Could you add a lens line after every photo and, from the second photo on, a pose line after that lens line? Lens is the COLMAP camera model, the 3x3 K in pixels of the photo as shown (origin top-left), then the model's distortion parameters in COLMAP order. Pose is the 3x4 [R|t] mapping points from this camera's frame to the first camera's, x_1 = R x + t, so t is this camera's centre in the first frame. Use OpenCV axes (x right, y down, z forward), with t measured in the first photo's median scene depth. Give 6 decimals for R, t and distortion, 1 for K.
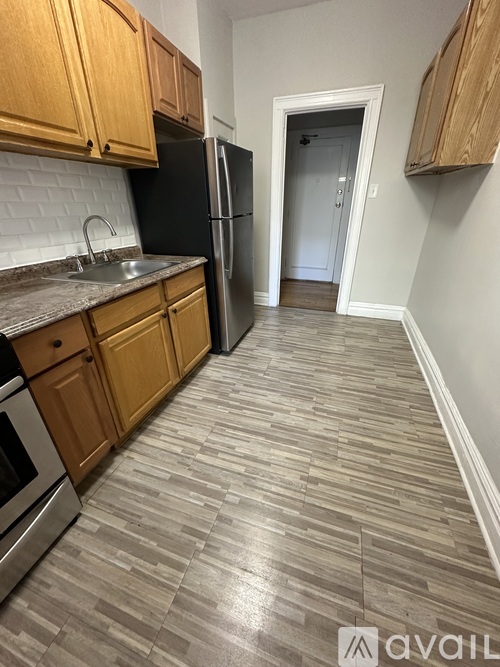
lens RADIAL K [[266.6, 0, 249.9], [0, 266.6, 331.1], [0, 0, 1]] dist [0.000421, 0.000595]
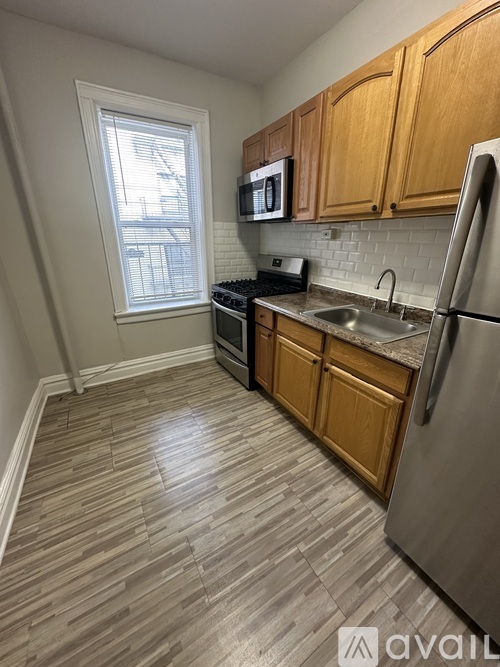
lens RADIAL K [[266.6, 0, 250.5], [0, 266.6, 333.2], [0, 0, 1]] dist [0.000421, 0.000595]
pose [[-0.653072, 0.266005, -0.709040, 0.535989], [-0.323873, 0.748229, 0.579016, -0.645780], [0.684546, 0.607778, -0.402496, 1.155205]]
